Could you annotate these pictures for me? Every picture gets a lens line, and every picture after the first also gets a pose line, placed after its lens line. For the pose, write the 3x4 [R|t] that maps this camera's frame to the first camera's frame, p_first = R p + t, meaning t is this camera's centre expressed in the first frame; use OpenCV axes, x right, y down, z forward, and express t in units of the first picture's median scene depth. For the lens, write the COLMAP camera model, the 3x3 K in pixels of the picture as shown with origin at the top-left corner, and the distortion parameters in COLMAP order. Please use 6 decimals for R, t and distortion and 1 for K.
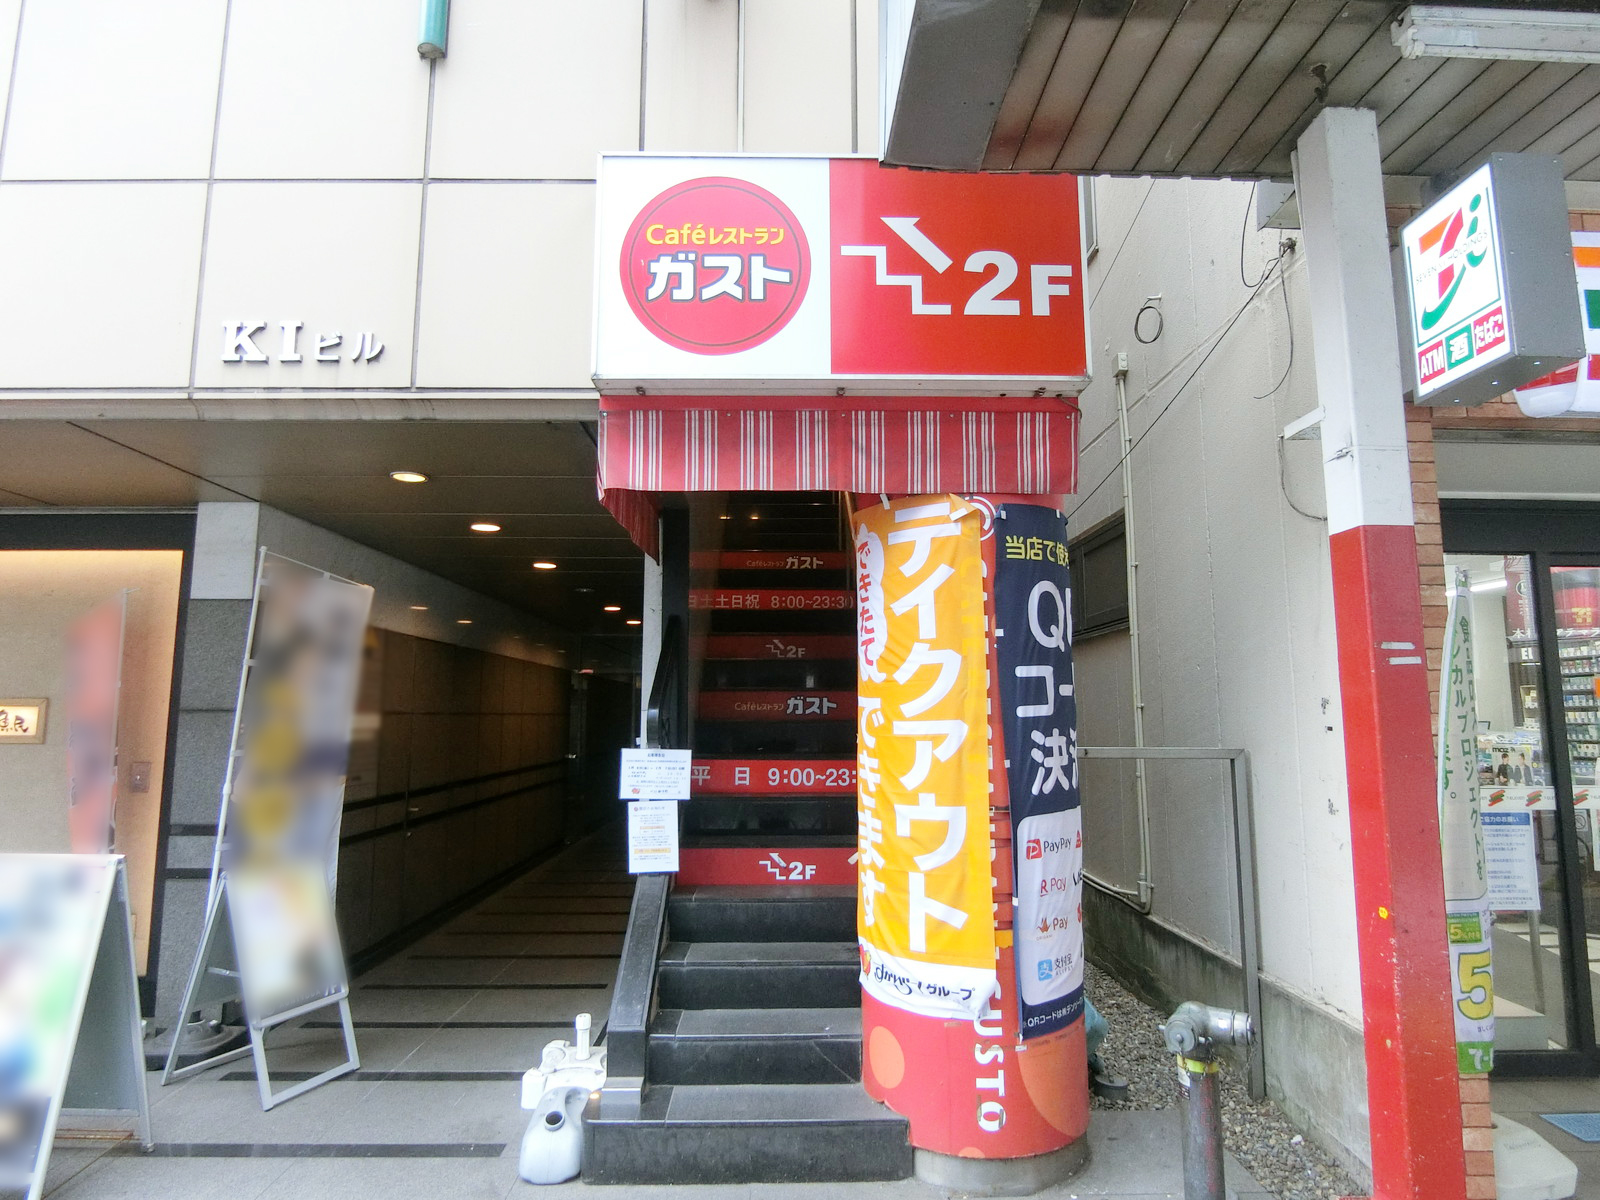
lens RADIAL K [[936.3, 0, 800.0], [0, 936.3, 600.0], [0, 0, 1]] dist [-0.017695, -0.000464]
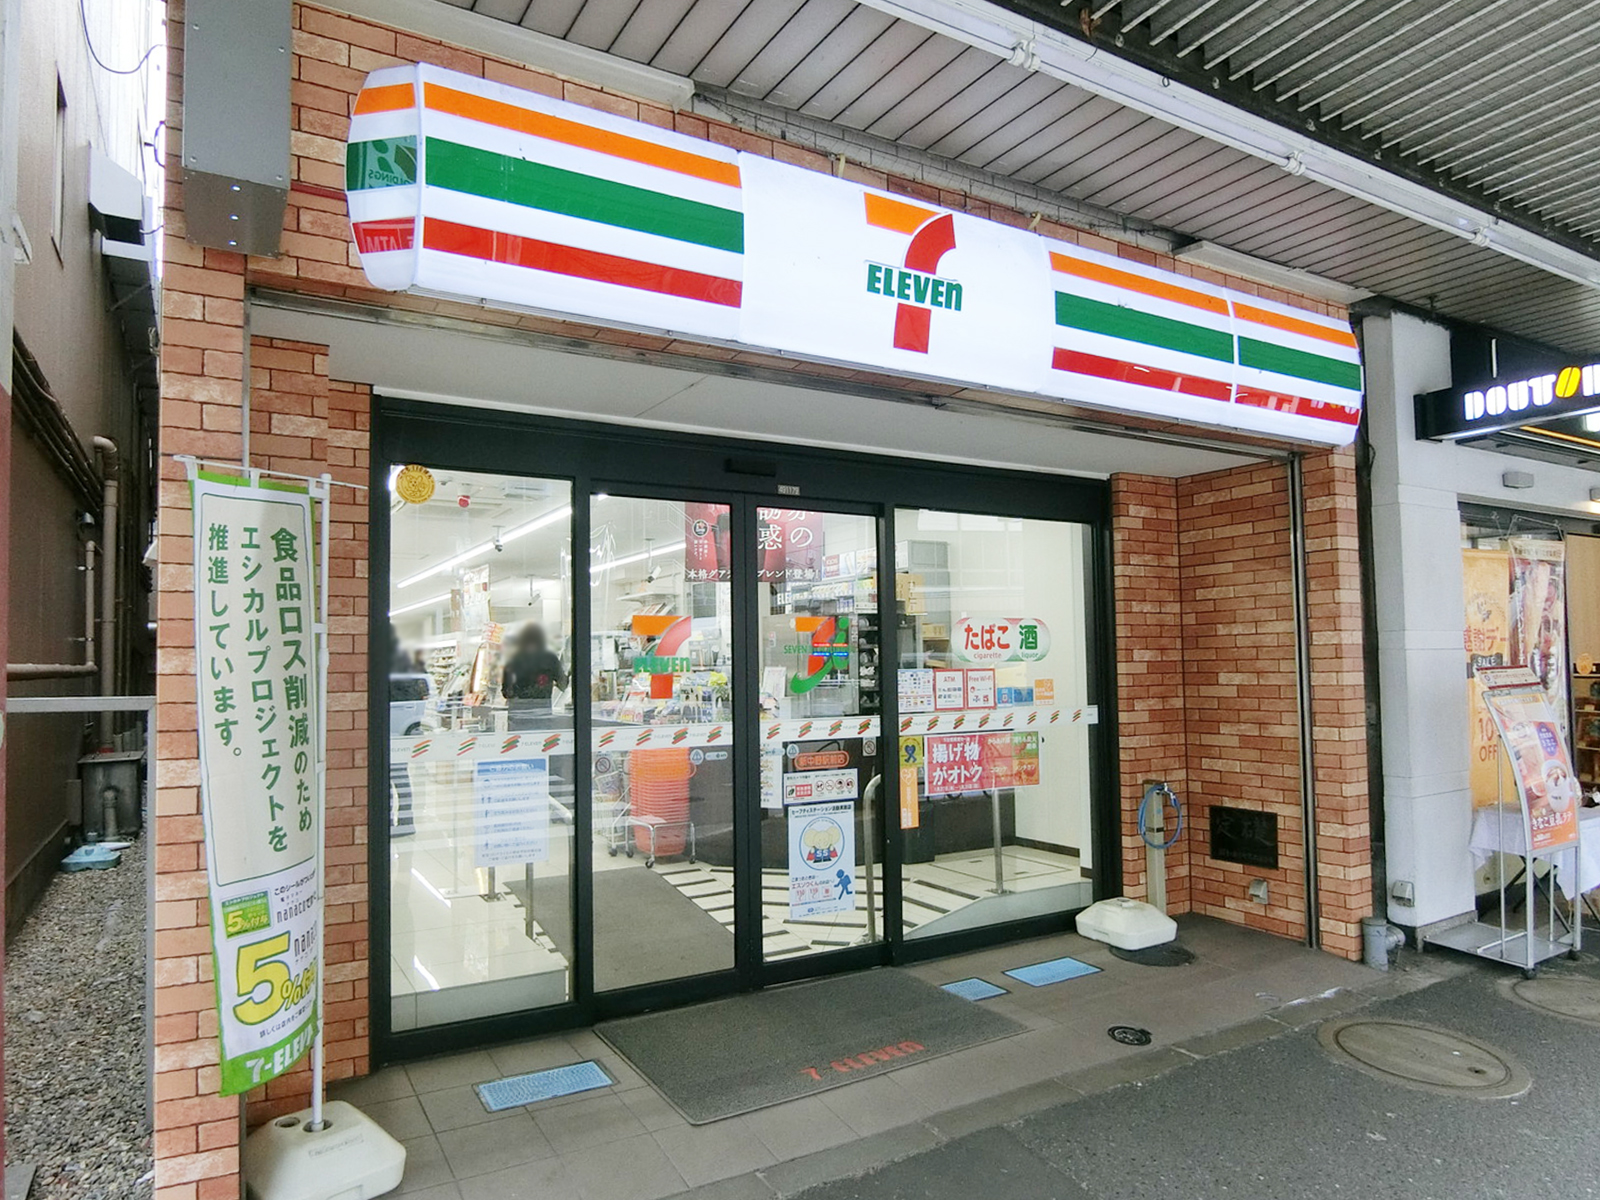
lens RADIAL K [[999.4, 0, 800.0], [0, 999.4, 600.0], [0, 0, 1]] dist [-0.000279, 0.000225]
pose [[0.873645, 0.023888, 0.485977, 0.529791], [-0.056743, 0.996981, 0.053003, 0.006381], [-0.483243, -0.073882, 0.872363, 0.022474]]
